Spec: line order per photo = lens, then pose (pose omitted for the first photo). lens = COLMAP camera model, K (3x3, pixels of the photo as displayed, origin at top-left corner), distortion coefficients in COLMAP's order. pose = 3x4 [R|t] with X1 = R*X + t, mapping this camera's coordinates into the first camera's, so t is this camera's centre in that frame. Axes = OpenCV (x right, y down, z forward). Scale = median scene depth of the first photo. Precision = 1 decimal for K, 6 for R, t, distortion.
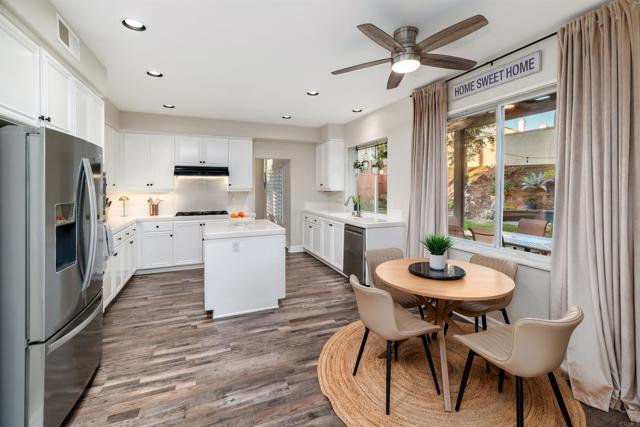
lens RADIAL K [[290.8, 0, 317.7], [0, 290.8, 188.3], [0, 0, 1]] dist [0.006933, 0.000038]
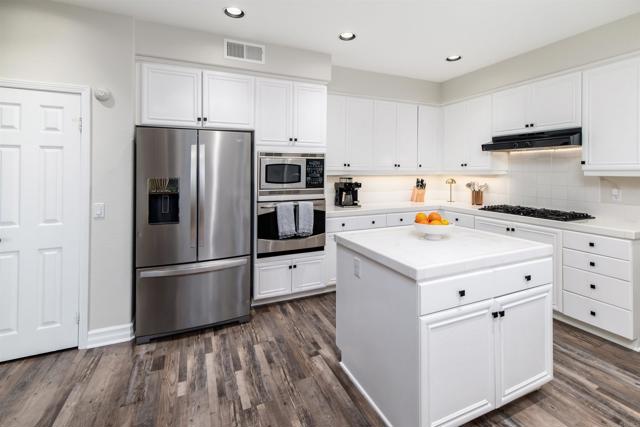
lens RADIAL K [[290.8, 0, 317.0], [0, 290.8, 169.8], [0, 0, 1]] dist [0.006933, 0.000038]
pose [[0.039372, -0.001699, -0.999223, 0.356120], [-0.003252, 0.999993, -0.001829, 0.005560], [0.999219, 0.003322, 0.039366, 1.070702]]
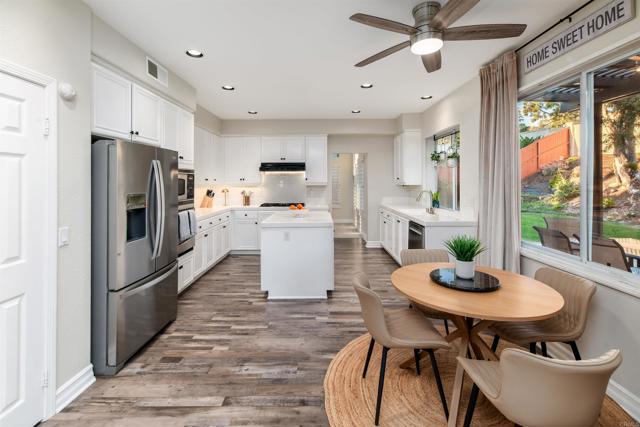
lens RADIAL K [[290.8, 0, 312.9], [0, 290.8, 178.7], [0, 0, 1]] dist [0.006933, 0.000038]
pose [[0.921112, -0.005947, -0.389252, 0.281309], [0.001245, 0.999923, -0.012329, -0.001033], [0.389296, 0.010872, 0.921049, 0.035319]]
